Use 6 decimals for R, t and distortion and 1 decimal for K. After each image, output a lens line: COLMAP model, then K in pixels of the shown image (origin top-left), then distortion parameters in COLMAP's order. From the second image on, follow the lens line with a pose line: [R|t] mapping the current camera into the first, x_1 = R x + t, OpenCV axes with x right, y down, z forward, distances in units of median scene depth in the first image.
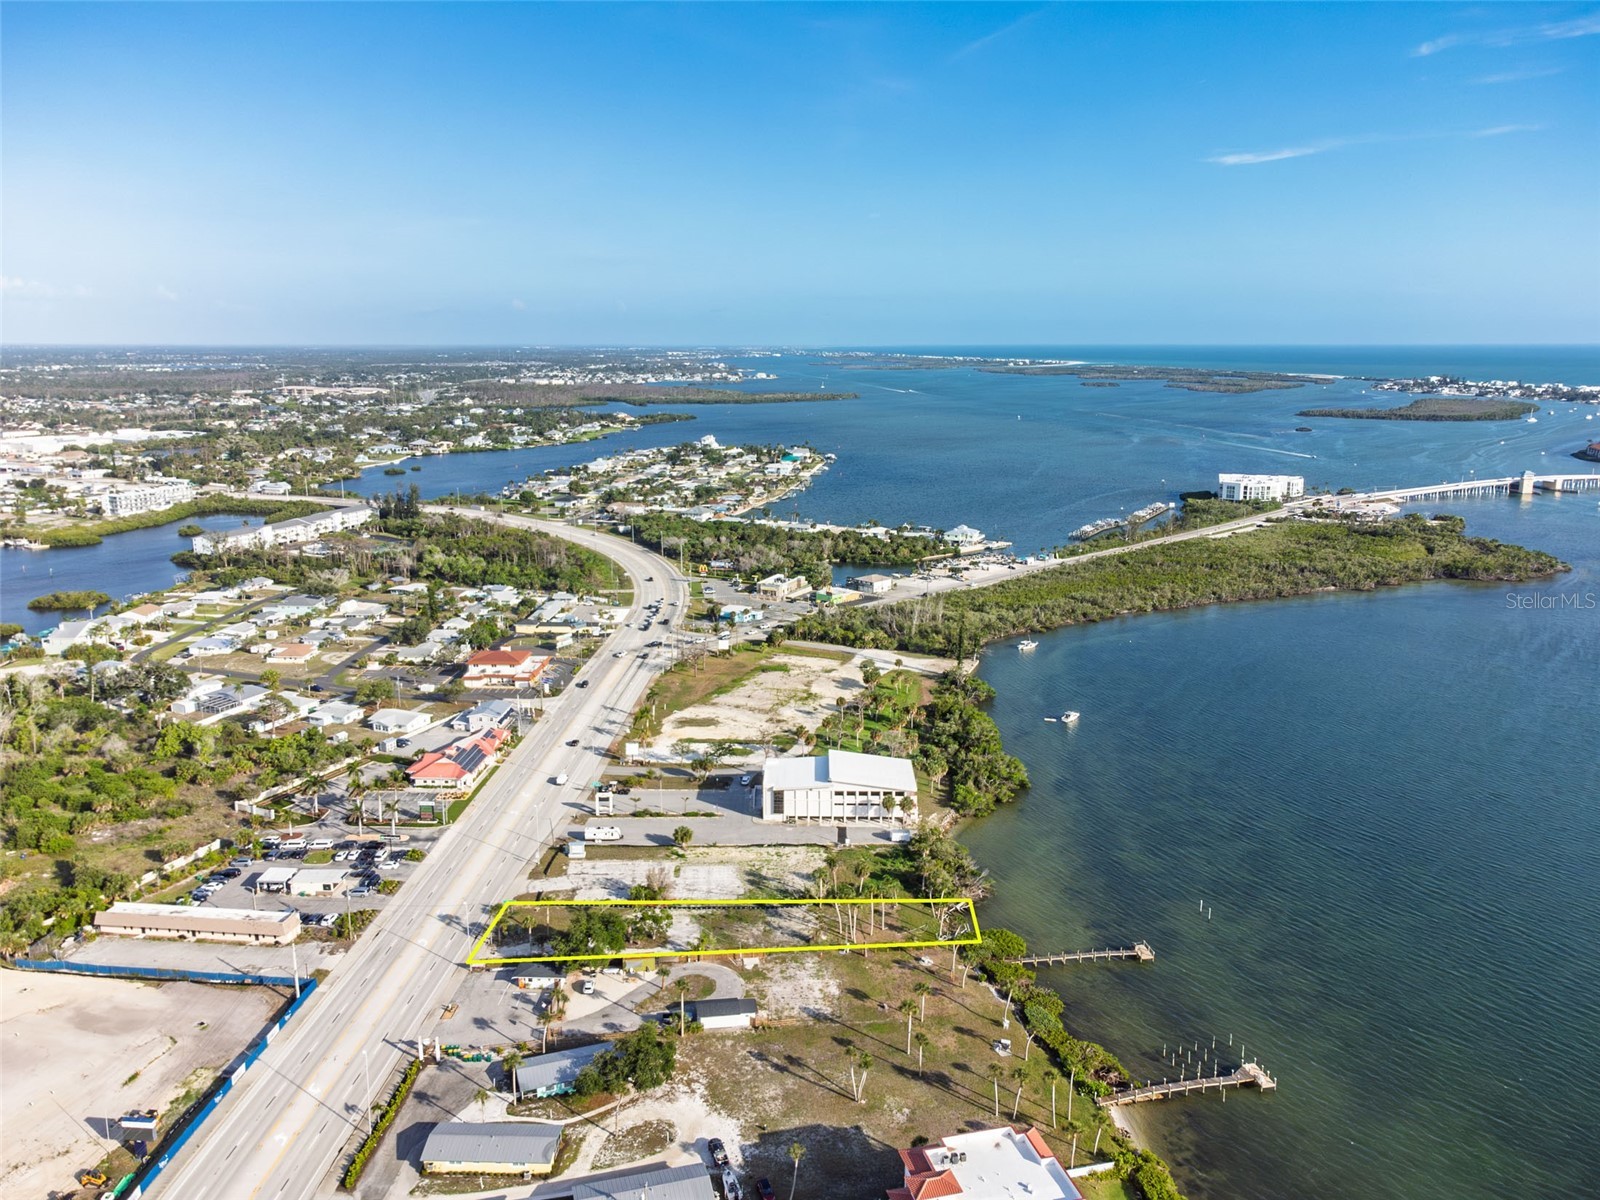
lens RADIAL K [[1199.4, 0, 790.4], [0, 1199.4, 599.2], [0, 0, 1]] dist [0.004762, 0.000981]
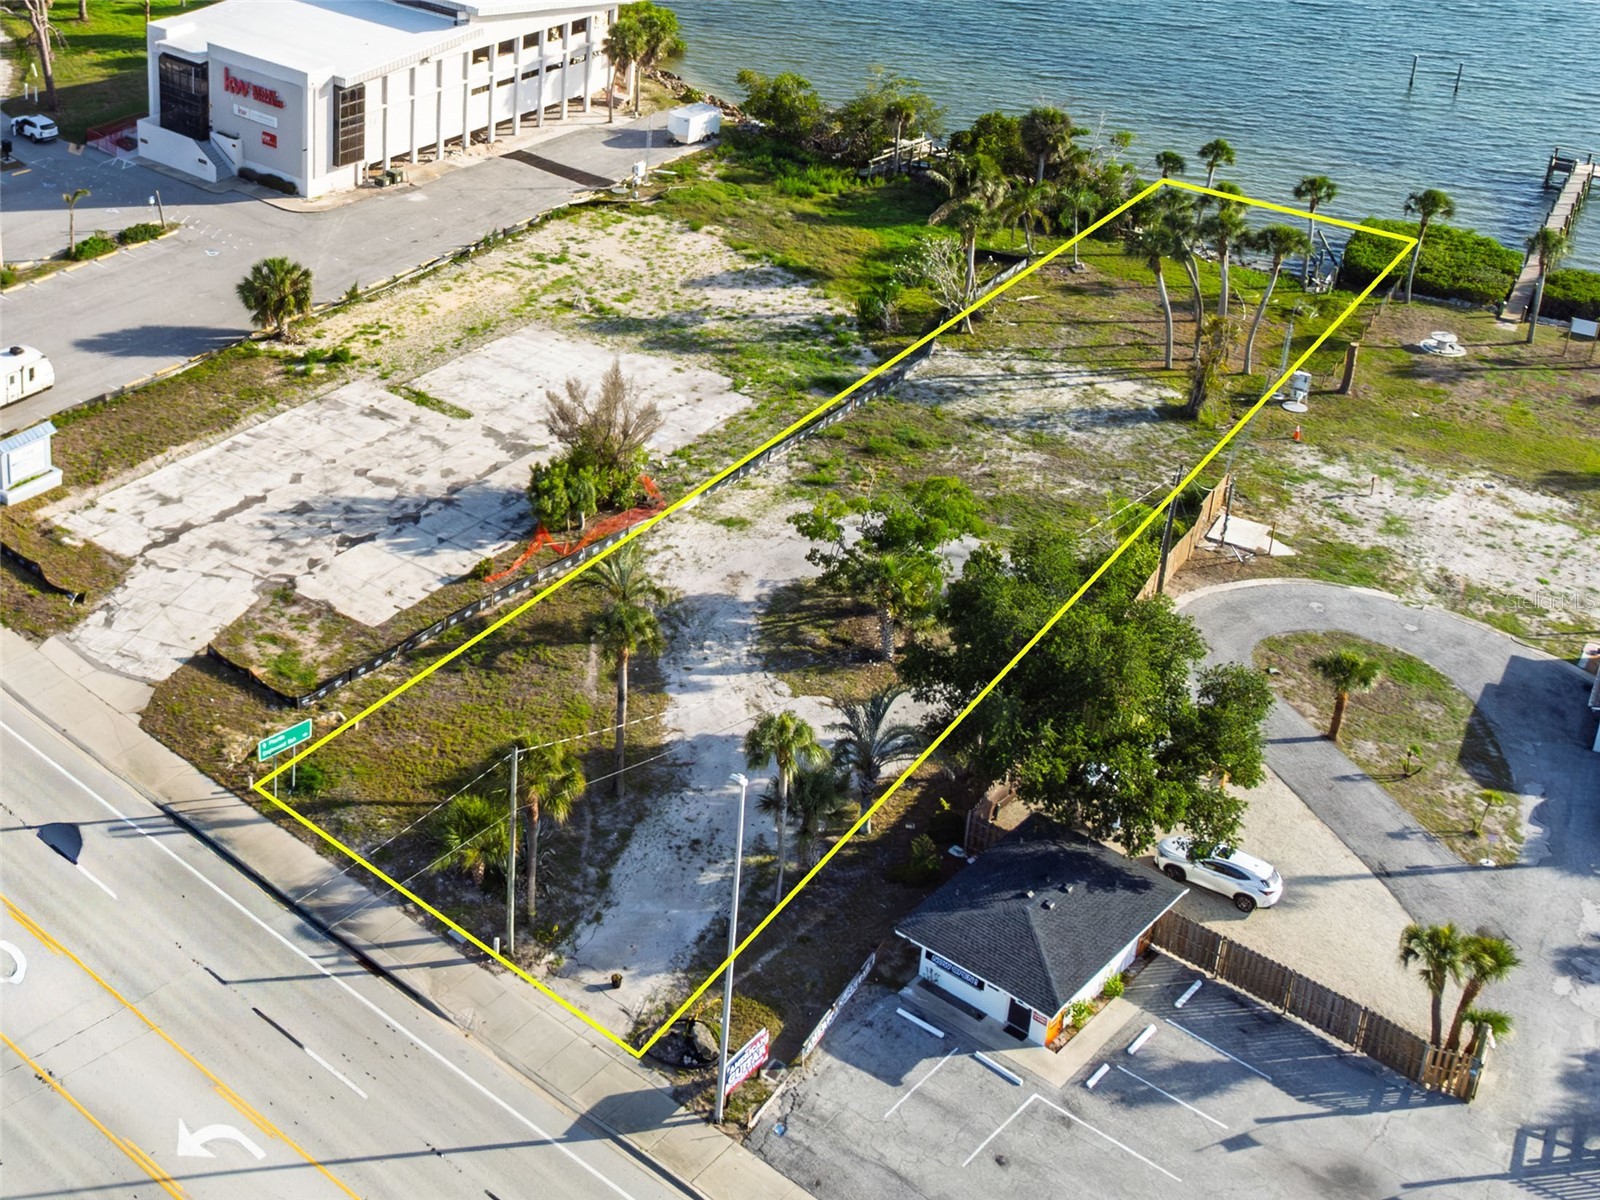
lens RADIAL K [[2114.5, 0, 349.6], [0, 2114.5, 209.8], [0, 0, 1]] dist [0.047639, -0.070543]
pose [[0.692613, -0.248617, 0.677109, -0.365262], [0.145268, 0.967566, 0.206671, 0.080379], [-0.706530, -0.044780, 0.706265, 0.620705]]
